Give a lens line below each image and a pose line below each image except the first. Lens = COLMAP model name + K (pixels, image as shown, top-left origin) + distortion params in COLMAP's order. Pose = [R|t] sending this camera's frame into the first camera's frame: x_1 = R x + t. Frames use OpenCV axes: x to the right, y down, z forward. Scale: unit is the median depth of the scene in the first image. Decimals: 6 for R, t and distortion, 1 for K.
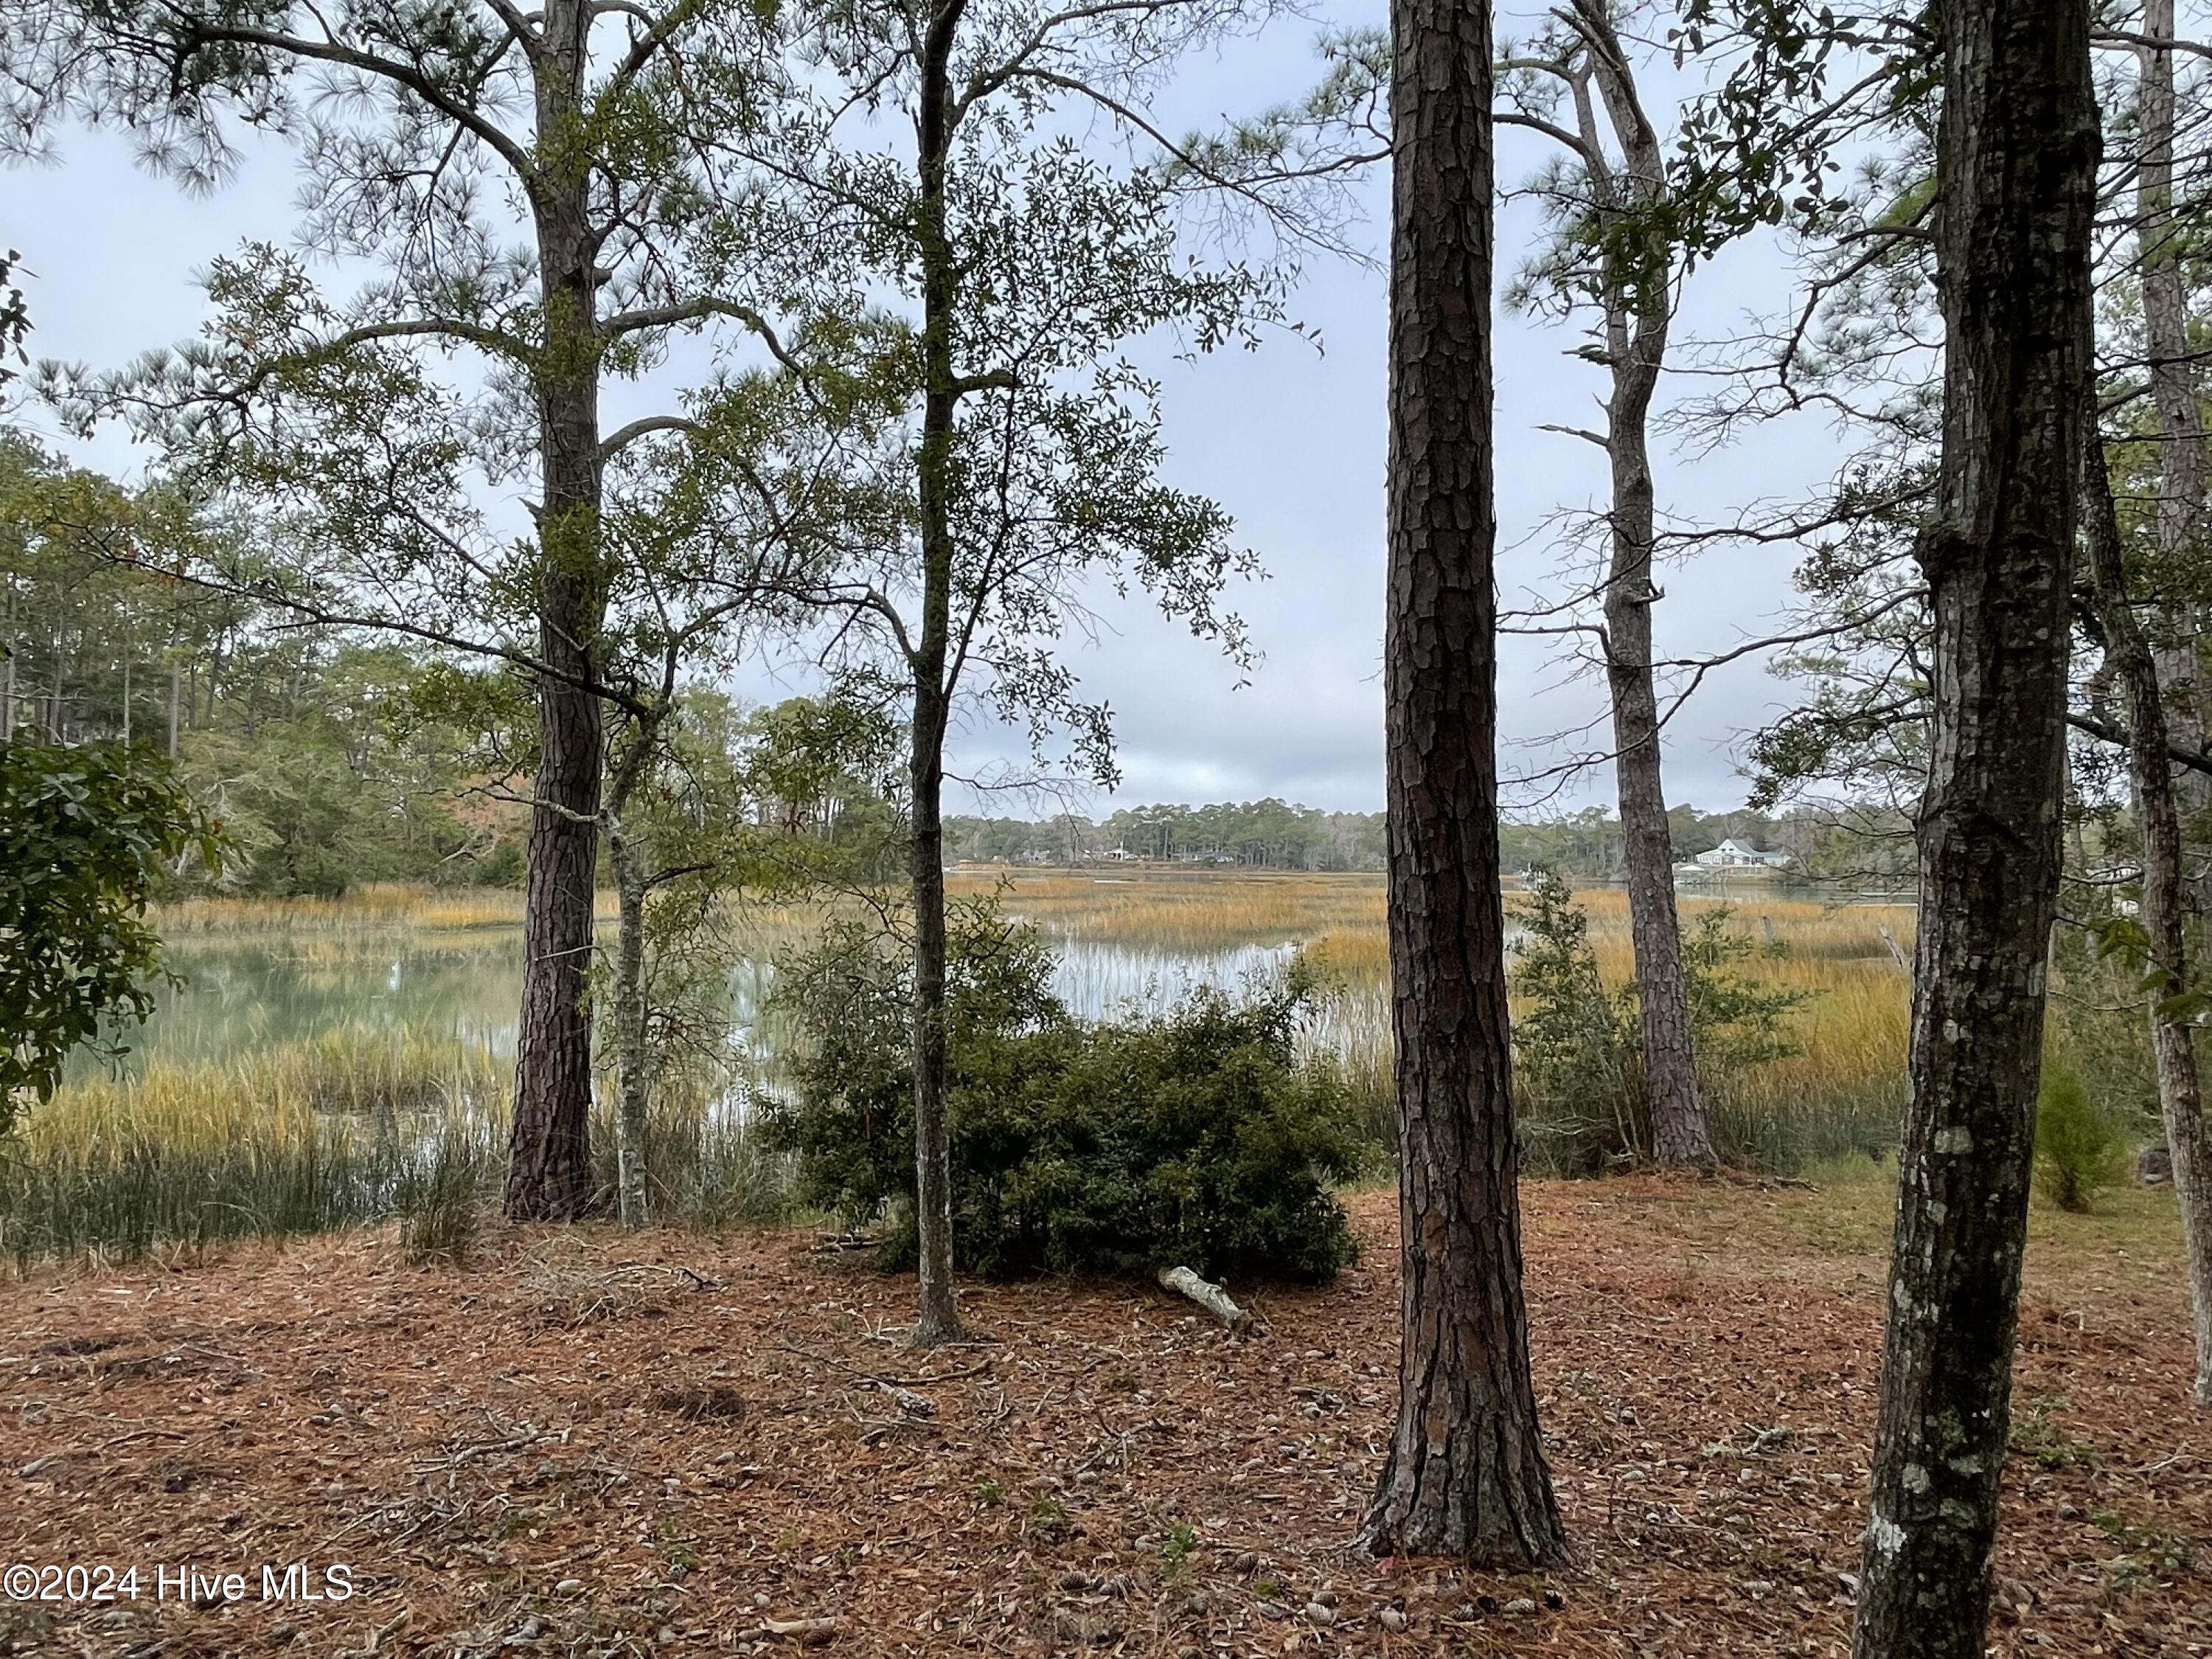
lens RADIAL K [[1450.9, 0, 1101.4], [0, 1450.9, 828.4], [0, 0, 1]] dist [-0.008092, -0.000726]
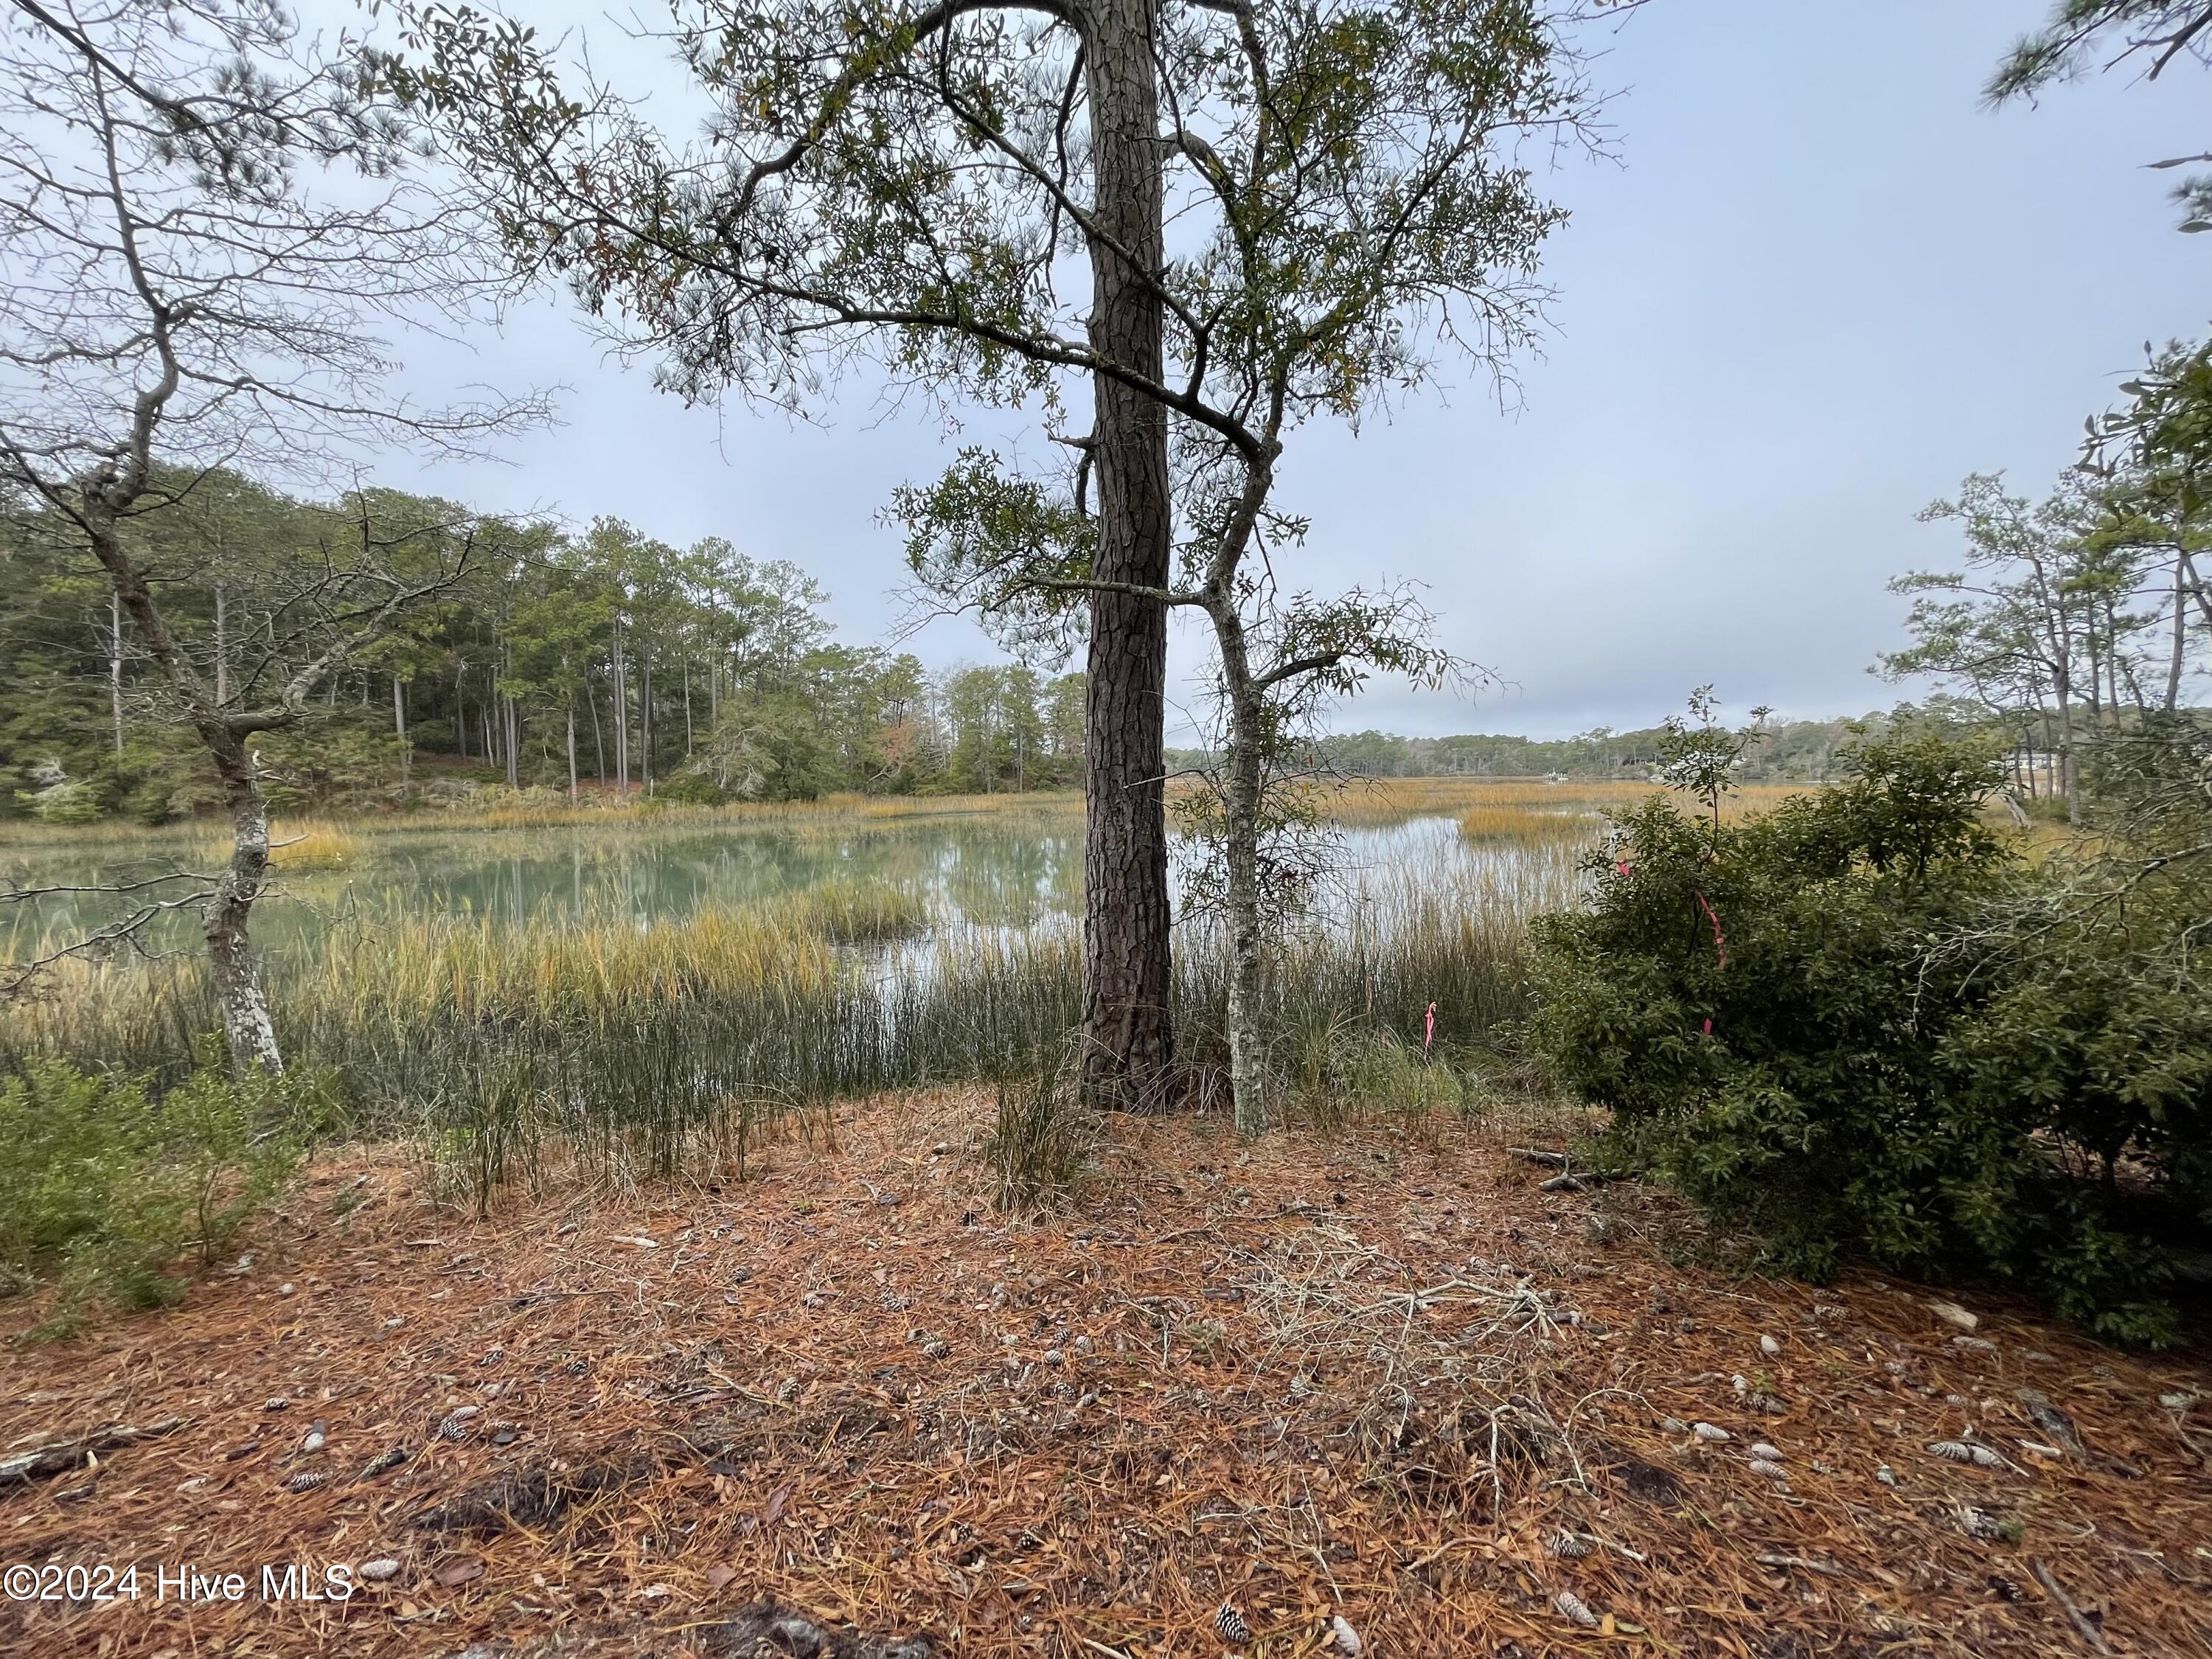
lens RADIAL K [[902.9, 0, 1100.6], [0, 902.9, 827.3], [0, 0, 1]] dist [0.007296, -0.000348]
pose [[0.984800, -0.013745, -0.173148, -0.311368], [0.027454, 0.996651, 0.077030, 0.072456], [0.171509, -0.080613, 0.981879, 0.511209]]
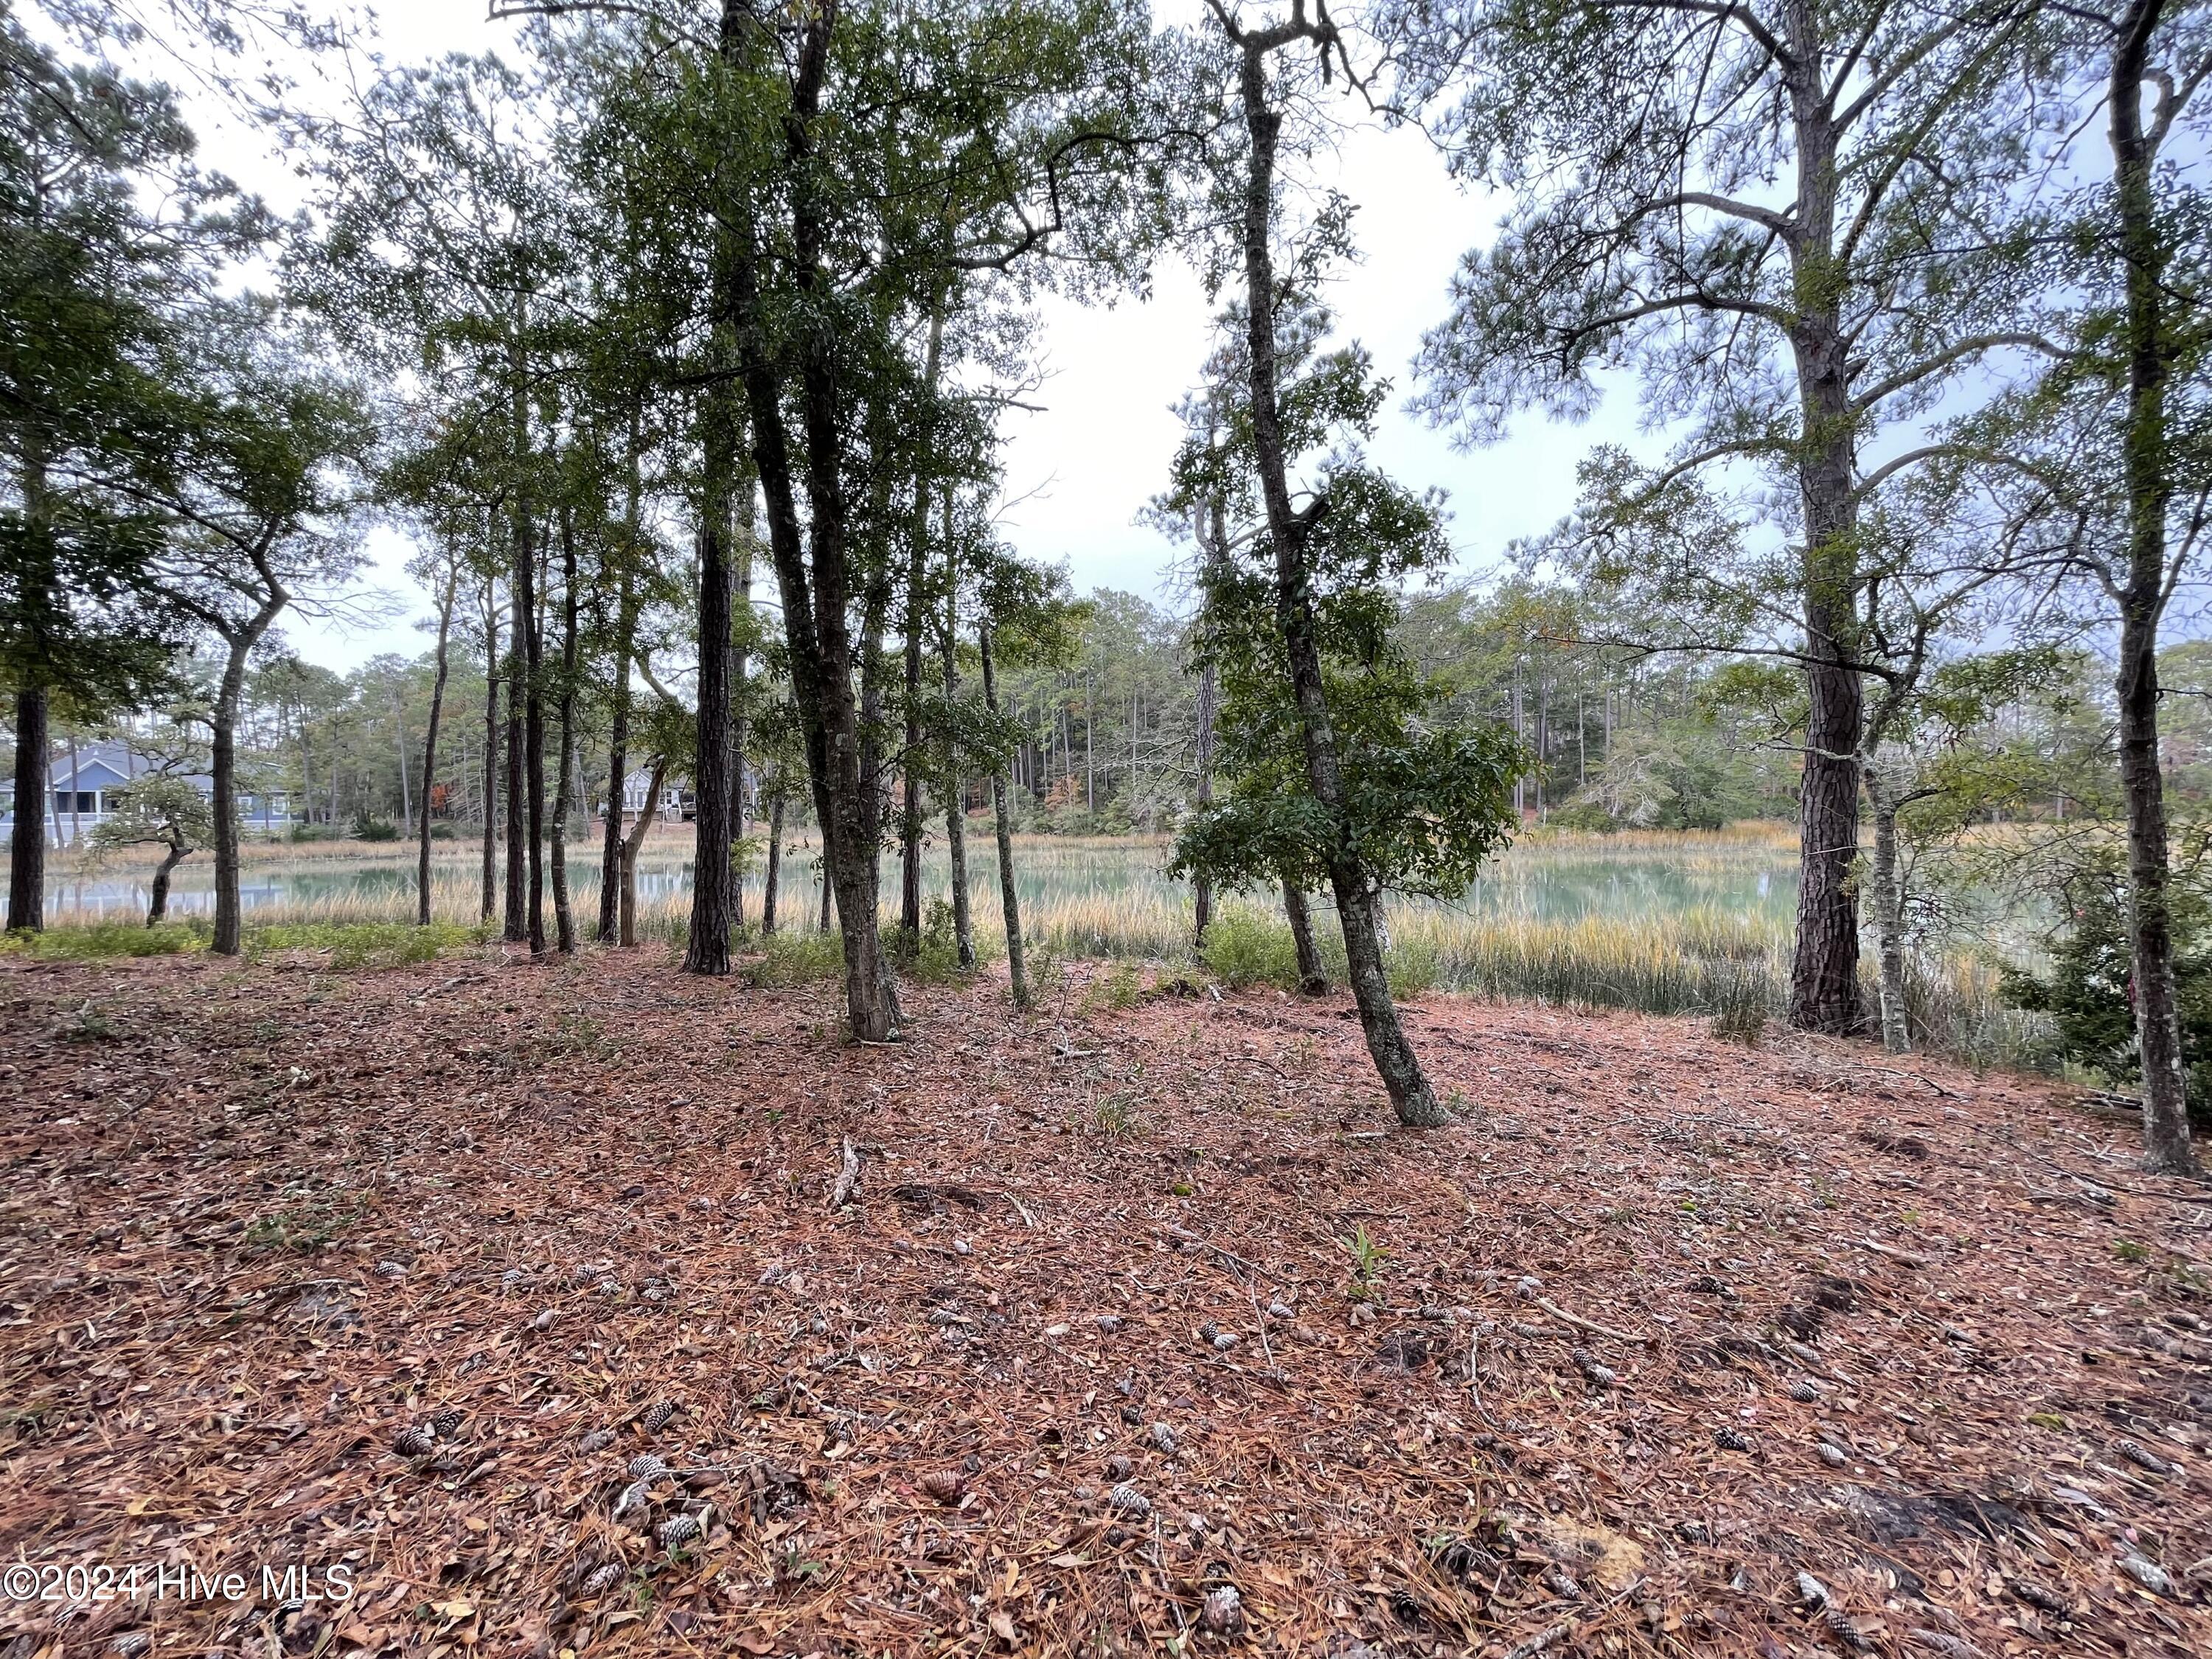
lens RADIAL K [[902.9, 0, 1113.8], [0, 902.9, 829.6], [0, 0, 1]] dist [0.007296, -0.000348]
pose [[0.474351, -0.001784, -0.880334, 0.087845], [0.041393, 0.998937, 0.020280, 0.015727], [0.879362, -0.046060, 0.473921, -0.060675]]
